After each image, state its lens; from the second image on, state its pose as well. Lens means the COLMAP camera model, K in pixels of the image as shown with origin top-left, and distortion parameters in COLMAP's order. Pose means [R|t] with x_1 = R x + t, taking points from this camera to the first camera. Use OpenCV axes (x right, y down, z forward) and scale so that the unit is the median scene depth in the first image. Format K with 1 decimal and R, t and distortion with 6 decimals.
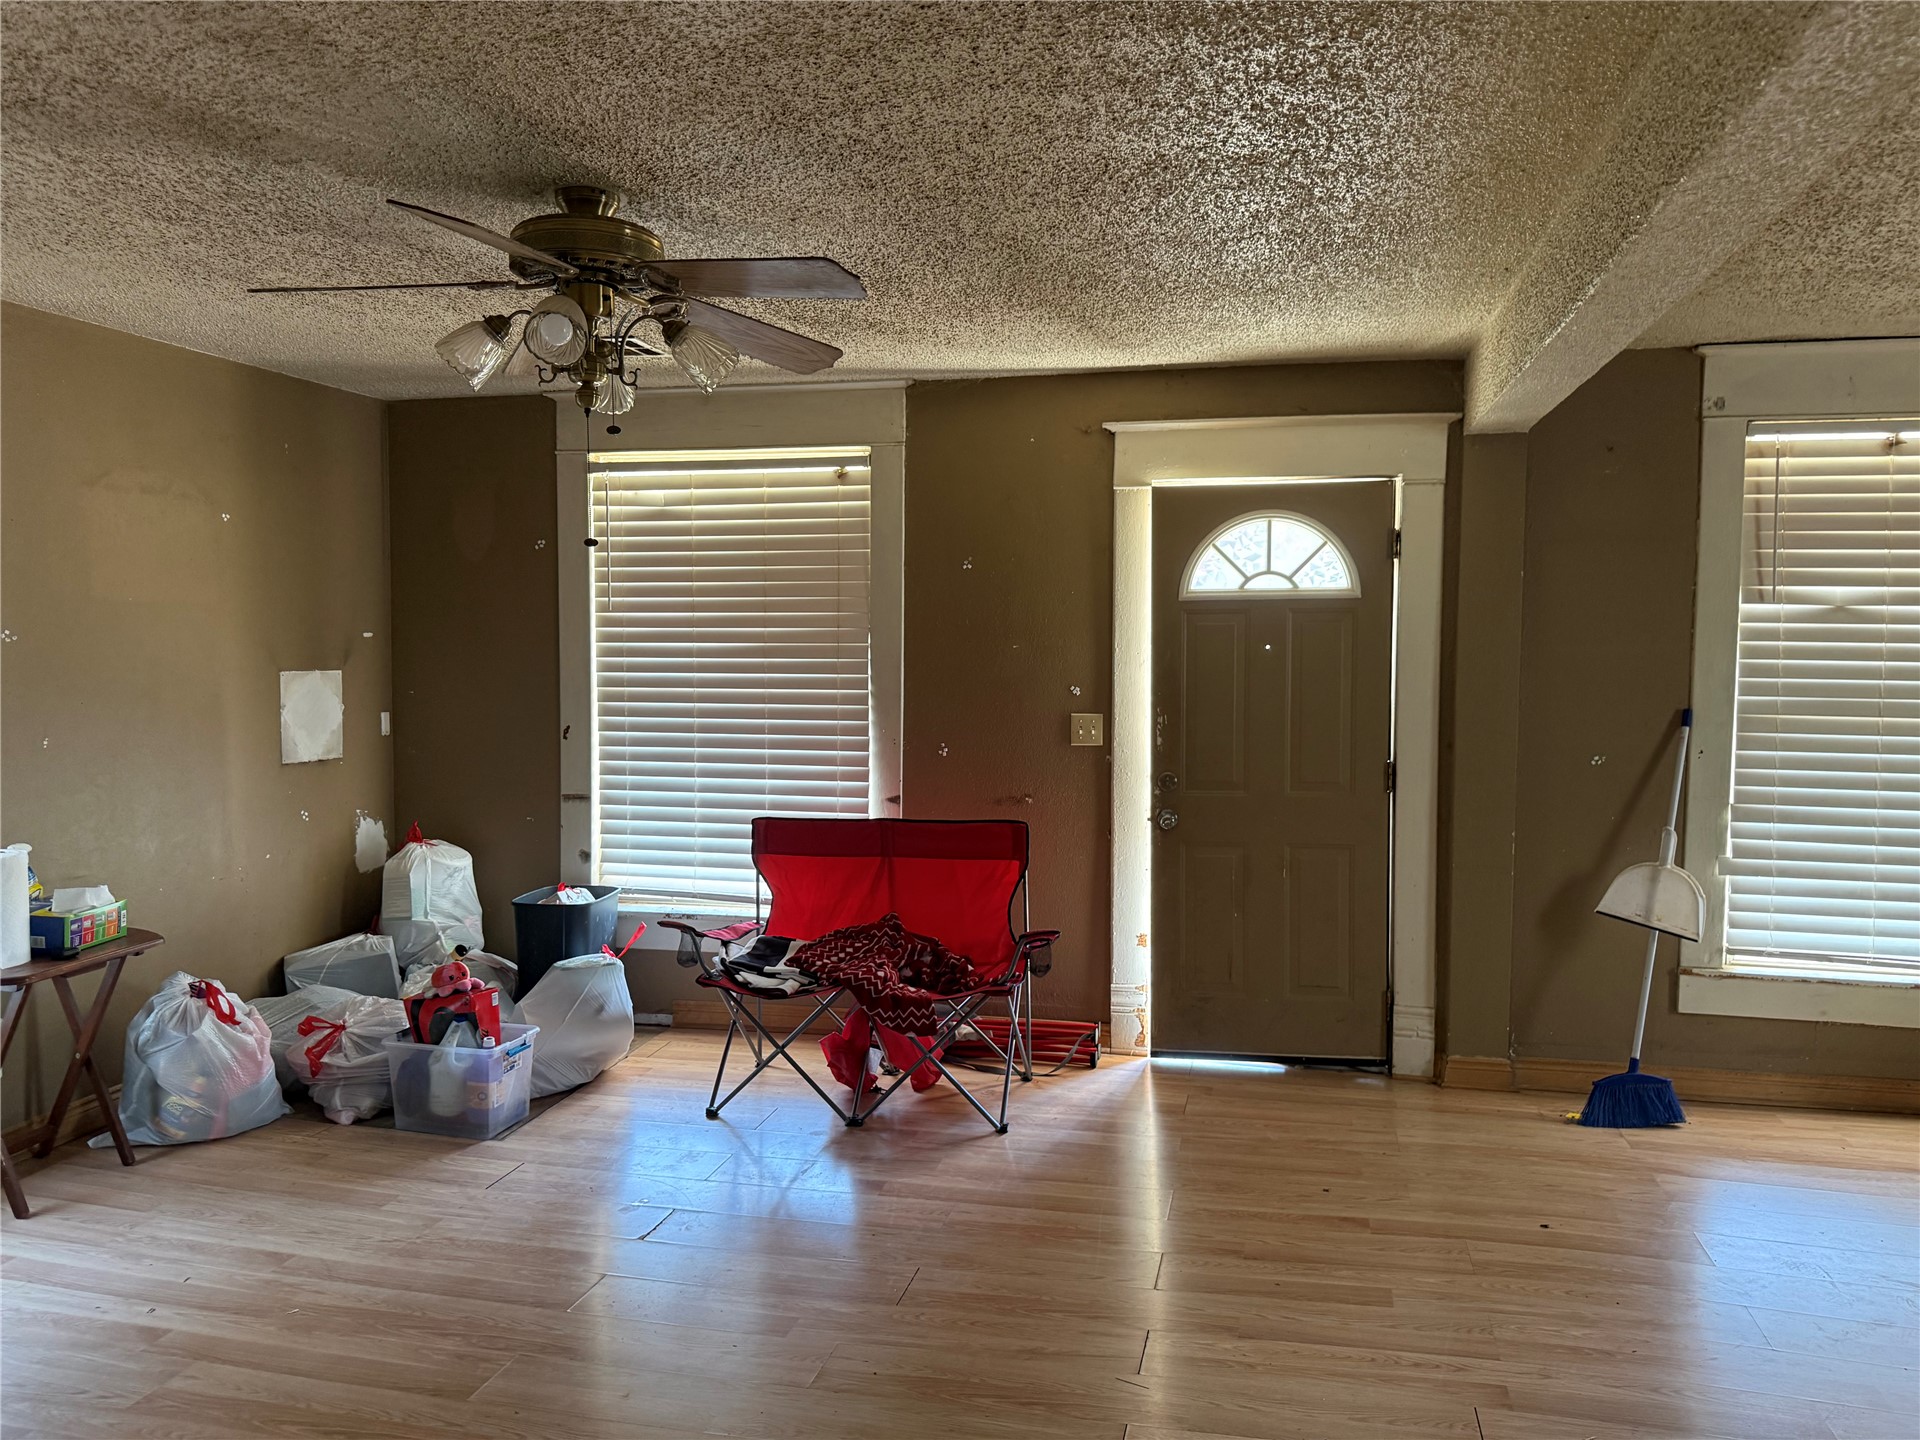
lens RADIAL K [[1336.7, 0, 963.5], [0, 1336.7, 720.0], [0, 0, 1]] dist [-0.007613, -0.005003]
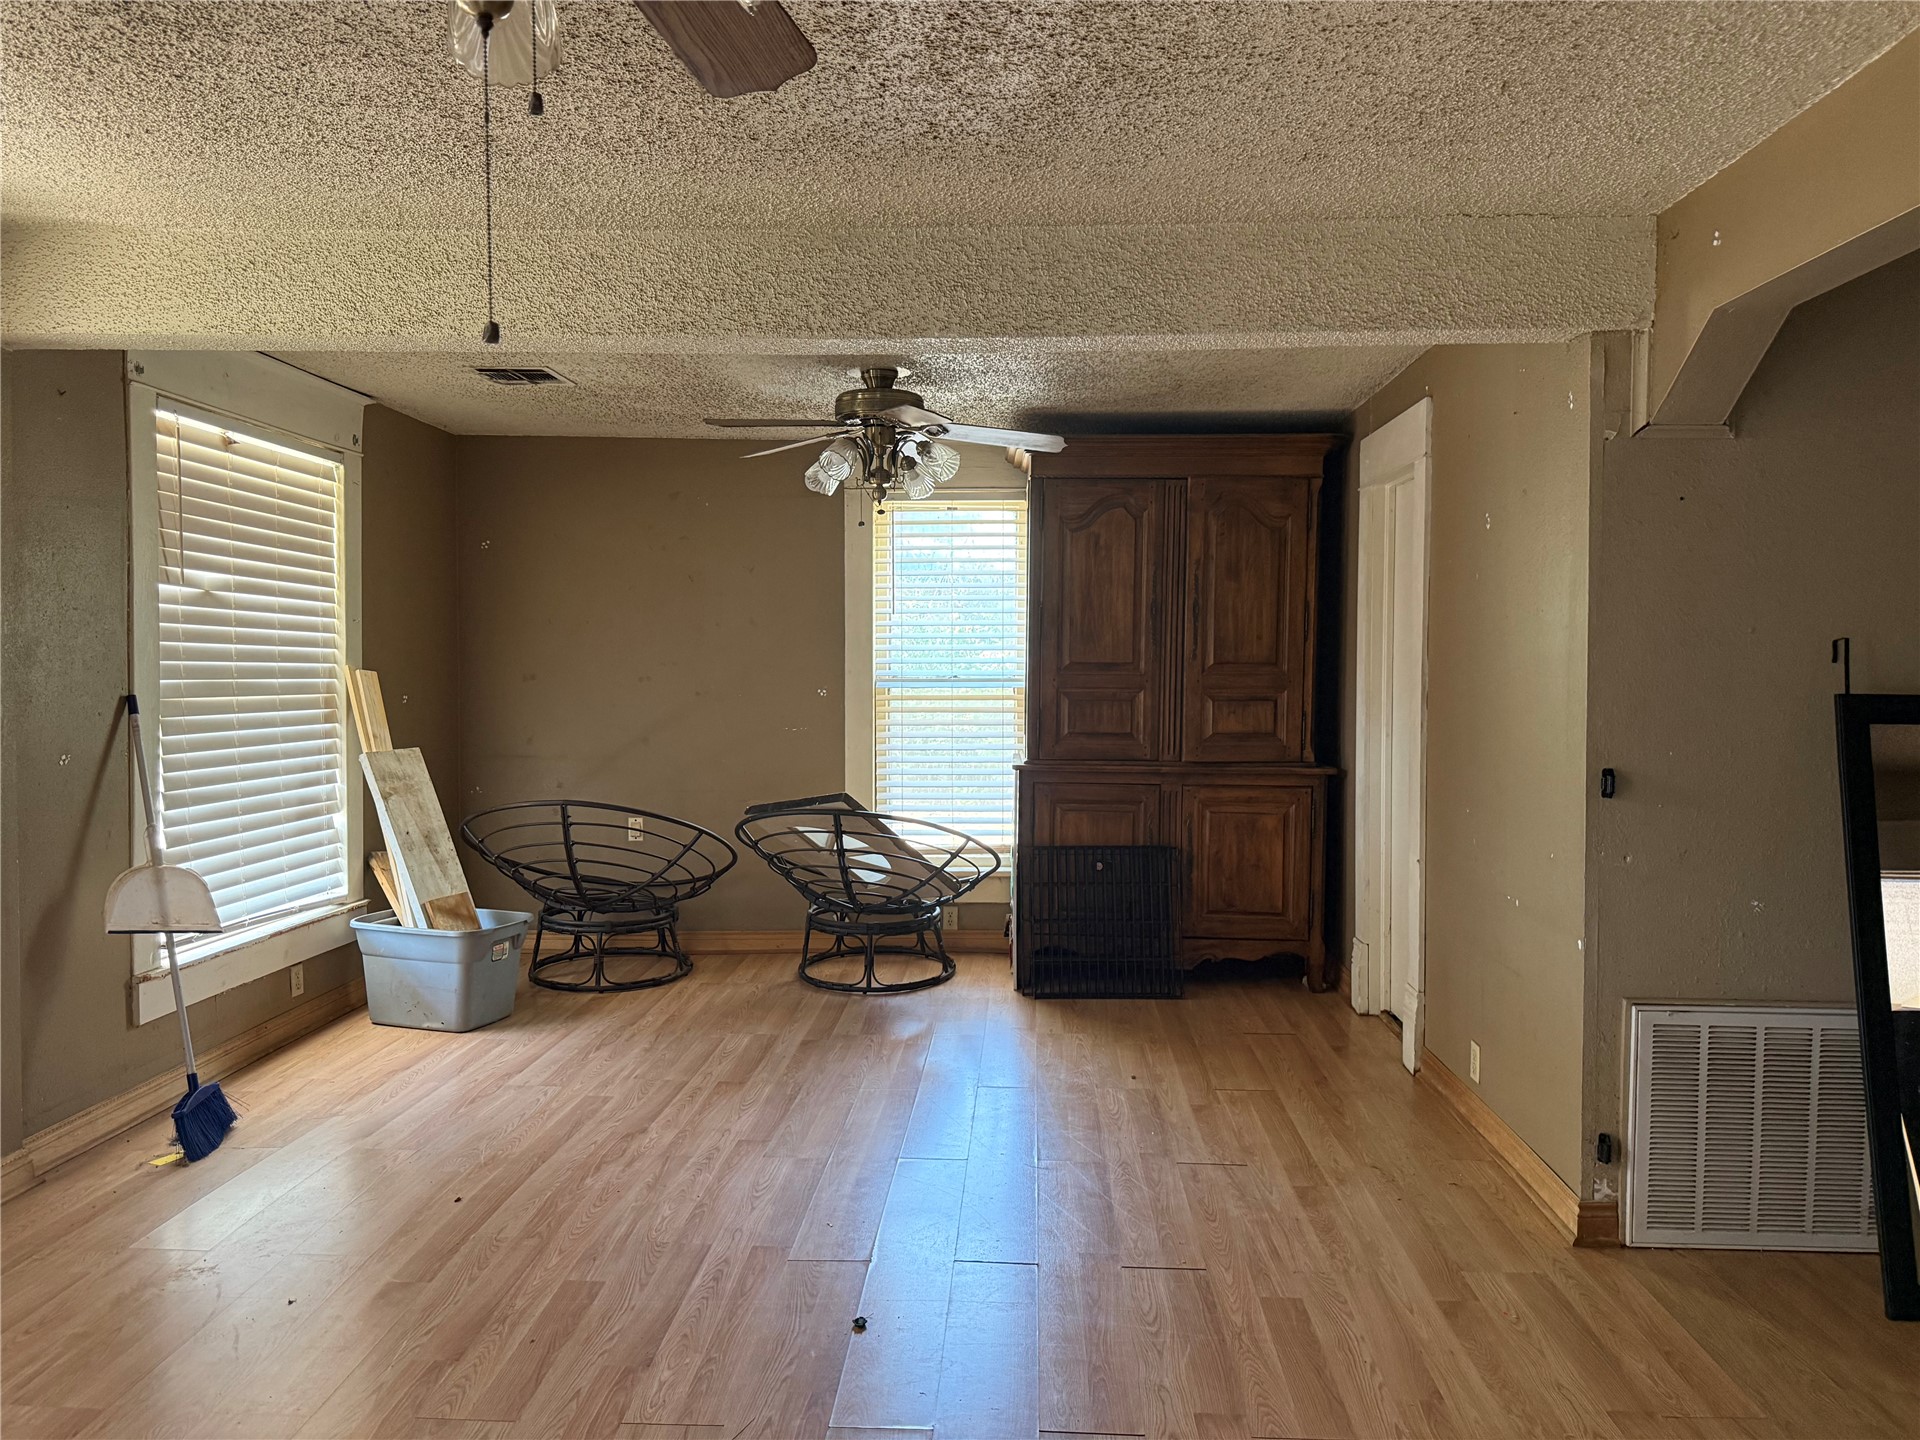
lens RADIAL K [[1336.7, 0, 963.2], [0, 1336.7, 719.6], [0, 0, 1]] dist [-0.007613, -0.005003]
pose [[-0.166324, -0.050709, 0.984766, -0.467961], [0.046638, 0.997155, 0.059224, -0.019567], [-0.984968, 0.055777, -0.163486, 0.596333]]
